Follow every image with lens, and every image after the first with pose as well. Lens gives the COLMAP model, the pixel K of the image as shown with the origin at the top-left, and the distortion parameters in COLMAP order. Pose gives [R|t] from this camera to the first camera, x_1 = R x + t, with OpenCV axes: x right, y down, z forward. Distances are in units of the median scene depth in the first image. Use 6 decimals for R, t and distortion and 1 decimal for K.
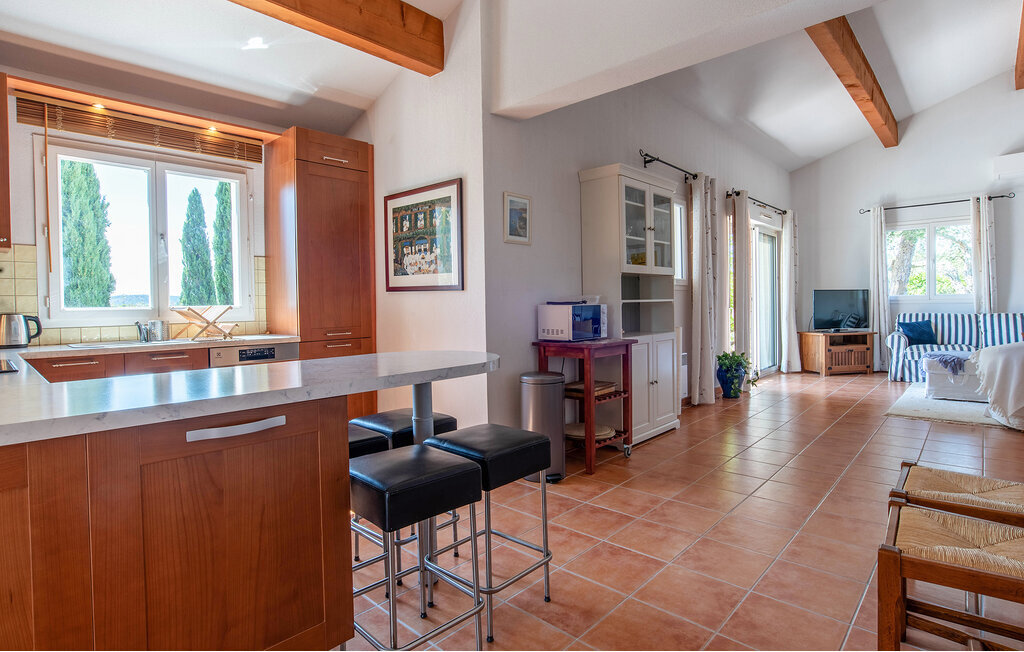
lens RADIAL K [[526.4, 0, 522.8], [0, 526.4, 310.7], [0, 0, 1]] dist [-0.005479, -0.000724]
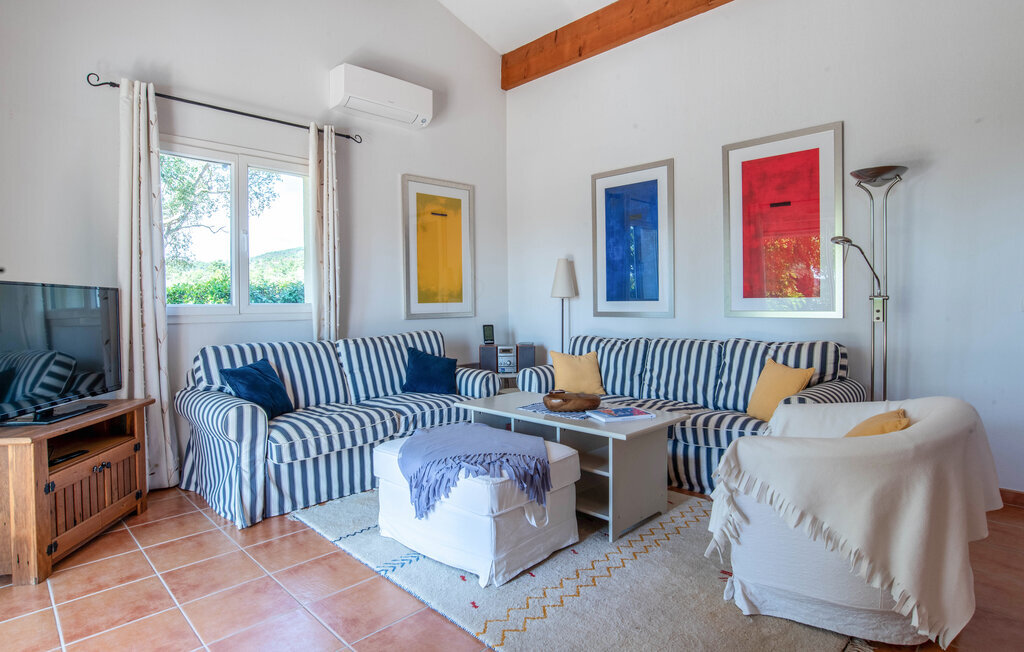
lens RADIAL K [[550.3, 0, 512.3], [0, 550.3, 309.3], [0, 0, 1]] dist [-0.003664, -0.001194]
pose [[0.078871, 0.009057, 0.996844, 0.251796], [0.035521, 0.999298, -0.011890, -0.009904], [-0.996252, 0.036347, 0.078494, 0.606855]]
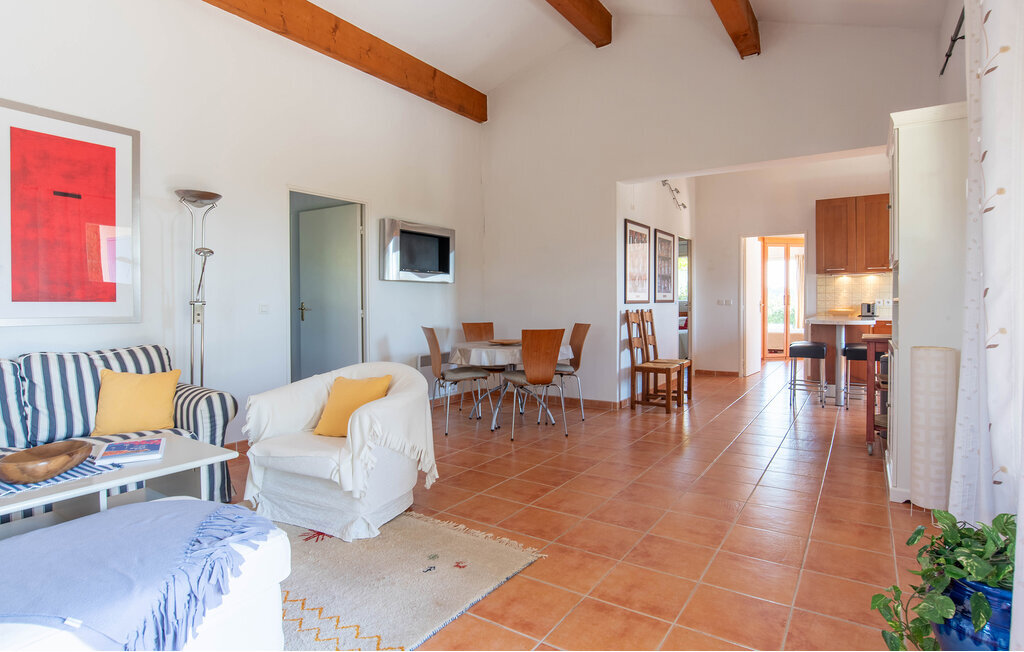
lens RADIAL K [[550.3, 0, 512.3], [0, 550.3, 309.3], [0, 0, 1]] dist [-0.003664, -0.001194]
pose [[-0.991055, 0.033227, -0.129252, 0.435424], [0.028643, 0.998898, 0.037168, -0.016750], [0.130345, 0.033133, -0.990915, 0.825006]]
